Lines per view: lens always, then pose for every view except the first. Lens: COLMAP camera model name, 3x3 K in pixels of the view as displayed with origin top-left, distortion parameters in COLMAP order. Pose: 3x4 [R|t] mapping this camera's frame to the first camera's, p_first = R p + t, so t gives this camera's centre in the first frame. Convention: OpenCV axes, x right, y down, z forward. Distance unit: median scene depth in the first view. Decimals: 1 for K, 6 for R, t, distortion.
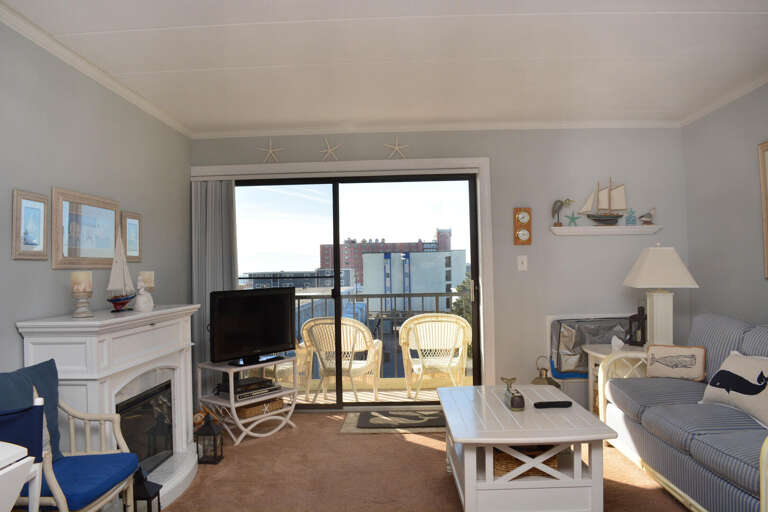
lens RADIAL K [[603.2, 0, 377.4], [0, 603.2, 255.1], [0, 0, 1]] dist [-0.092880, 0.015378]
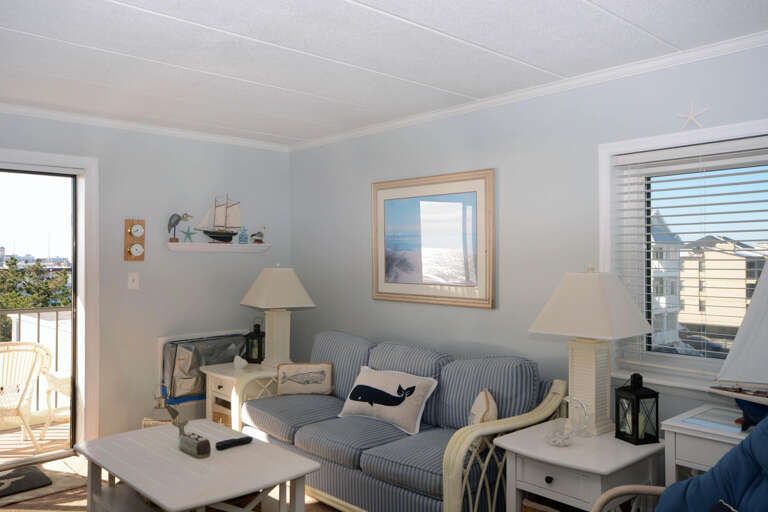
lens RADIAL K [[626.7, 0, 384.4], [0, 626.7, 254.1], [0, 0, 1]] dist [0.001715, 0.029273]
pose [[0.705204, 0.021597, 0.708676, -0.163560], [-0.030215, 0.999543, -0.000394, -0.038884], [-0.708361, -0.021134, 0.705534, 0.073554]]
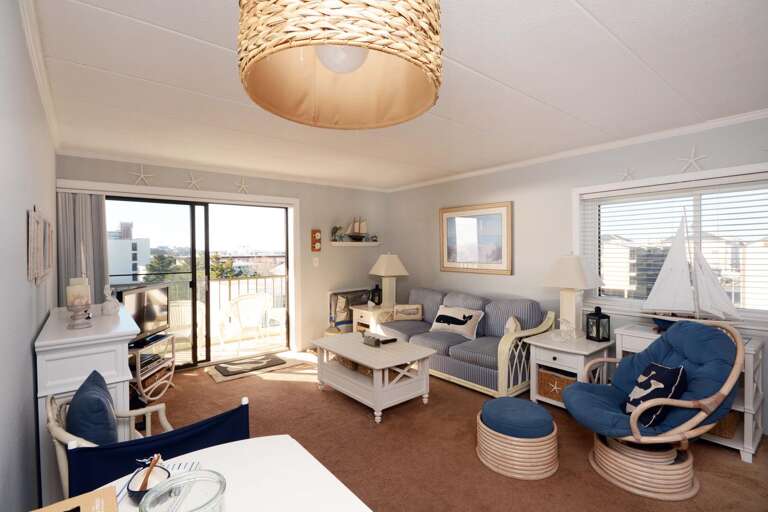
lens RADIAL K [[369.9, 0, 381.7], [0, 369.9, 255.1], [0, 0, 1]] dist [-0.000449, -0.000869]
pose [[0.752341, 0.001685, 0.658772, -0.326957], [-0.021917, 0.999507, 0.022474, -0.035359], [-0.658409, -0.031346, 0.752007, 0.072274]]
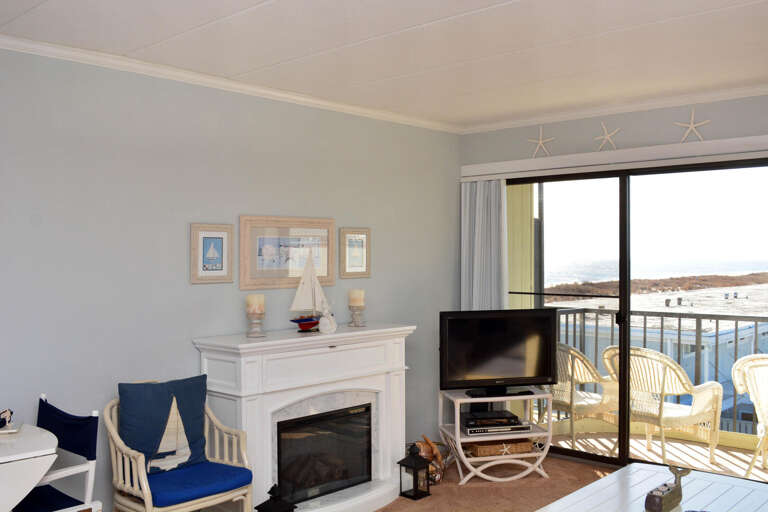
lens RADIAL K [[761.0, 0, 377.5], [0, 761.0, 255.2], [0, 0, 1]] dist [-0.062038, 0.000000]
pose [[0.757431, 0.017994, -0.652668, 0.354027], [0.003361, 0.999499, 0.031456, -0.053547], [0.652907, -0.026019, 0.756991, 0.058545]]
